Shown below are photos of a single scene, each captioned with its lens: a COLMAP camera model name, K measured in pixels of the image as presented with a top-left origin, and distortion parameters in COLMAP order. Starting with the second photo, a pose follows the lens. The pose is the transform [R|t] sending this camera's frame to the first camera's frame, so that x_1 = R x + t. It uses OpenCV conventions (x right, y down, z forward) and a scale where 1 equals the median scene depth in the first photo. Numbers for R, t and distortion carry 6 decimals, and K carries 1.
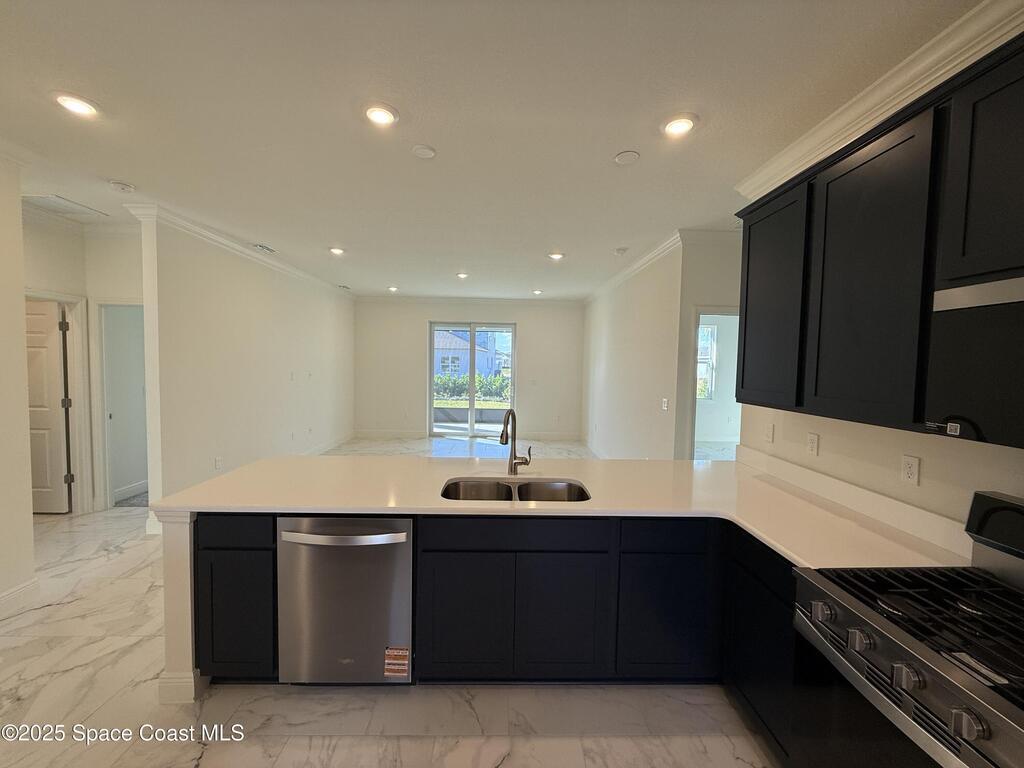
lens RADIAL K [[406.0, 0, 512.0], [0, 406.0, 384.0], [0, 0, 1]] dist [-0.001966, -0.000186]
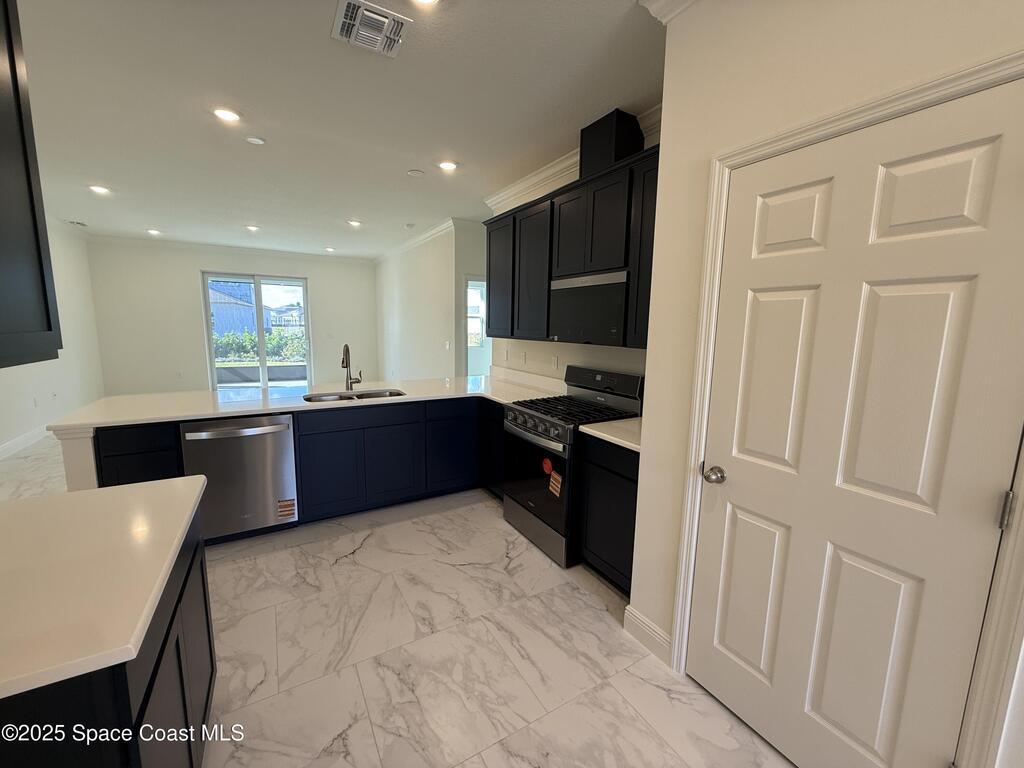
lens RADIAL K [[406.0, 0, 512.0], [0, 406.0, 384.0], [0, 0, 1]] dist [-0.001966, -0.000186]
pose [[0.870411, -0.075873, 0.486445, -0.223374], [0.025051, 0.993599, 0.110150, 0.063351], [-0.491689, -0.083690, 0.866740, -0.616117]]
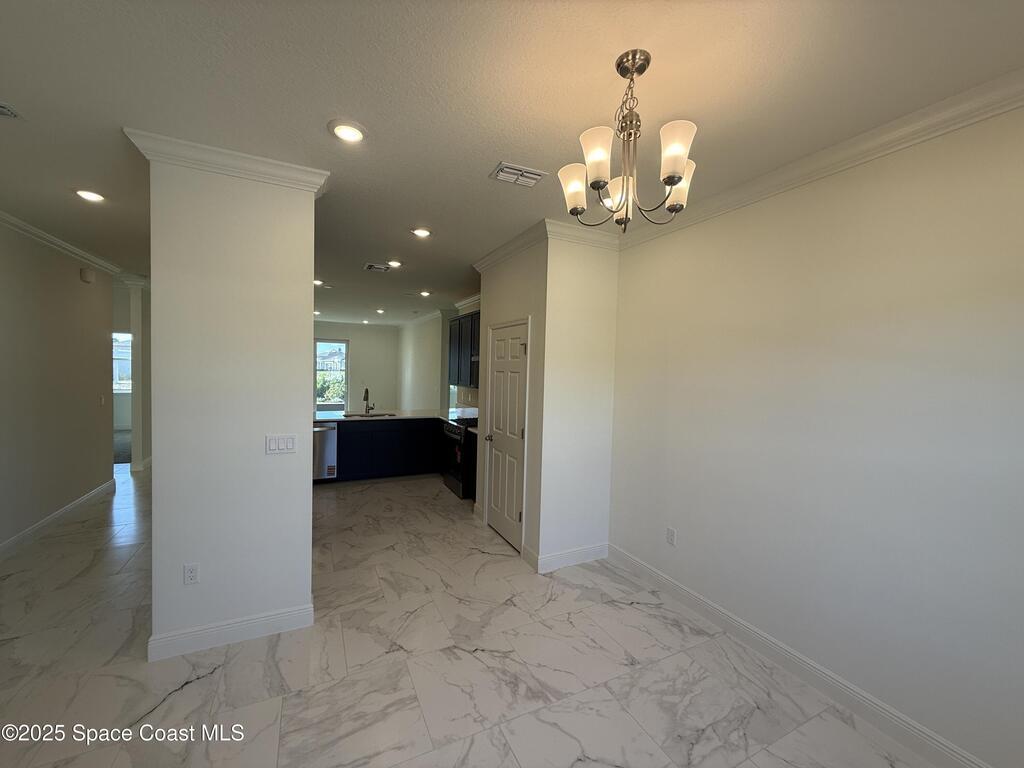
lens RADIAL K [[406.0, 0, 512.0], [0, 406.0, 384.0], [0, 0, 1]] dist [-0.001966, -0.000186]
pose [[0.905765, -0.013740, 0.423557, -0.296605], [0.016010, 0.999870, -0.001802, 0.059301], [-0.423477, 0.008413, 0.905868, -2.035441]]
